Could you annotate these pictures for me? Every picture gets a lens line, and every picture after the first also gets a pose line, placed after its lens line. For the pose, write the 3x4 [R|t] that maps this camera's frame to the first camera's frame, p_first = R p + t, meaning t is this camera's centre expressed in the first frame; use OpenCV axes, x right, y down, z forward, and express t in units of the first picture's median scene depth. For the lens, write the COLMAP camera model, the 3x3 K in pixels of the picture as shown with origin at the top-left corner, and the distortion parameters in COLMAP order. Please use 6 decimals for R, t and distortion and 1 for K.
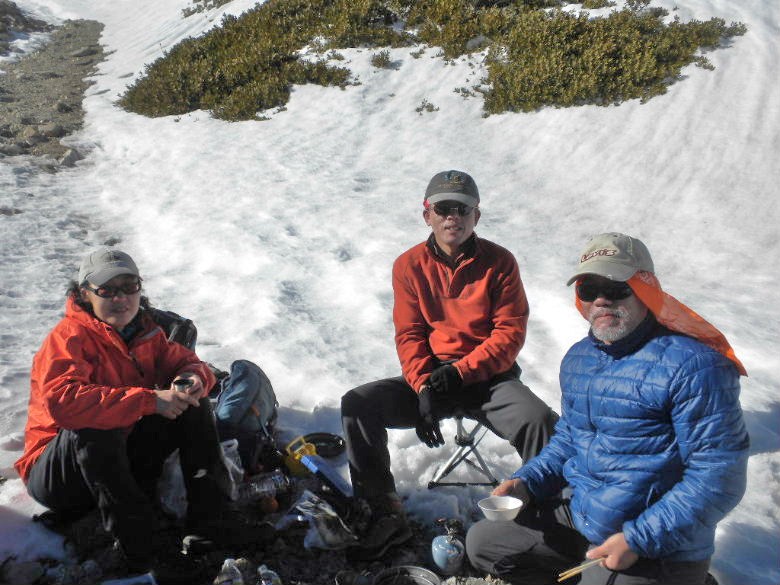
lens RADIAL K [[836.9, 0, 391.0], [0, 836.9, 292.8], [0, 0, 1]] dist [0.021230, 0.000000]
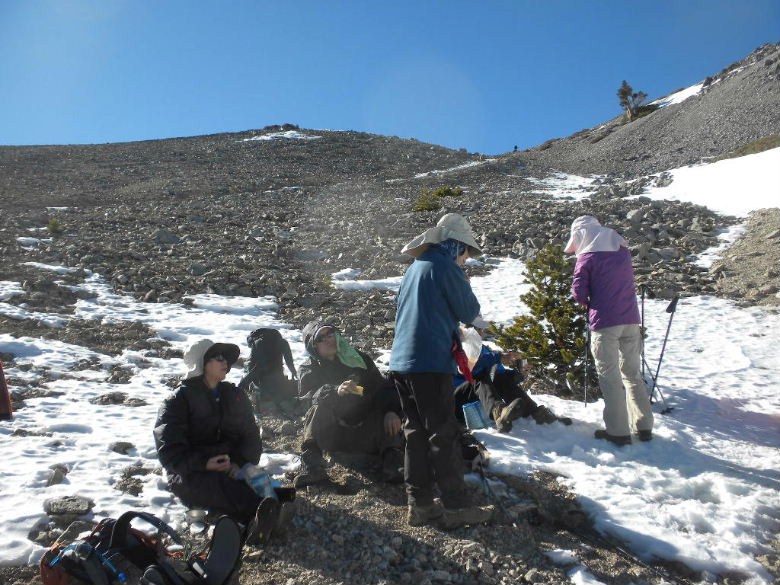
lens RADIAL K [[836.9, 0, 389.3], [0, 836.9, 320.9], [0, 0, 1]] dist [0.021230, 0.000000]
pose [[0.728889, -0.112140, -0.675385, 0.102014], [-0.010039, 0.984637, -0.174323, 0.123888], [0.684558, 0.133842, 0.716566, -0.502163]]
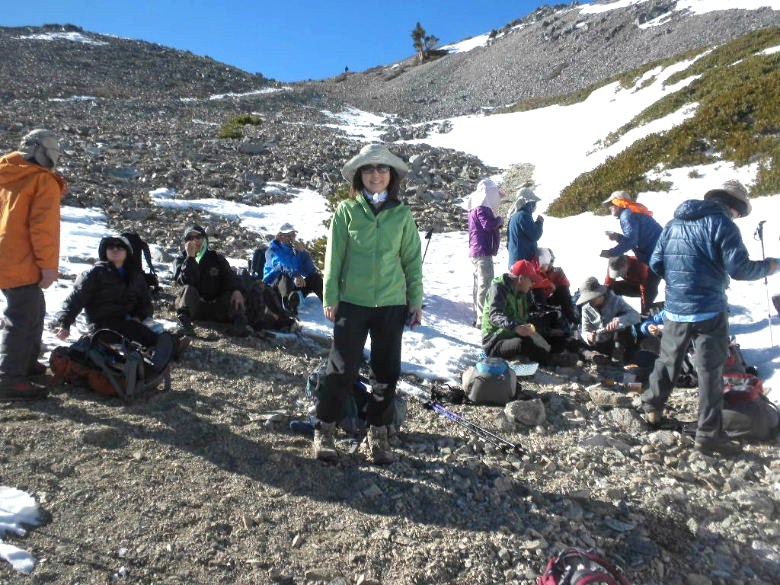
lens RADIAL K [[836.9, 0, 390.6], [0, 836.9, 296.3], [0, 0, 1]] dist [0.021230, 0.000000]
pose [[0.880597, -0.040099, -0.472167, 0.234578], [-0.020396, 0.992283, -0.122309, 0.185440], [0.473428, 0.117335, 0.872983, -0.731160]]
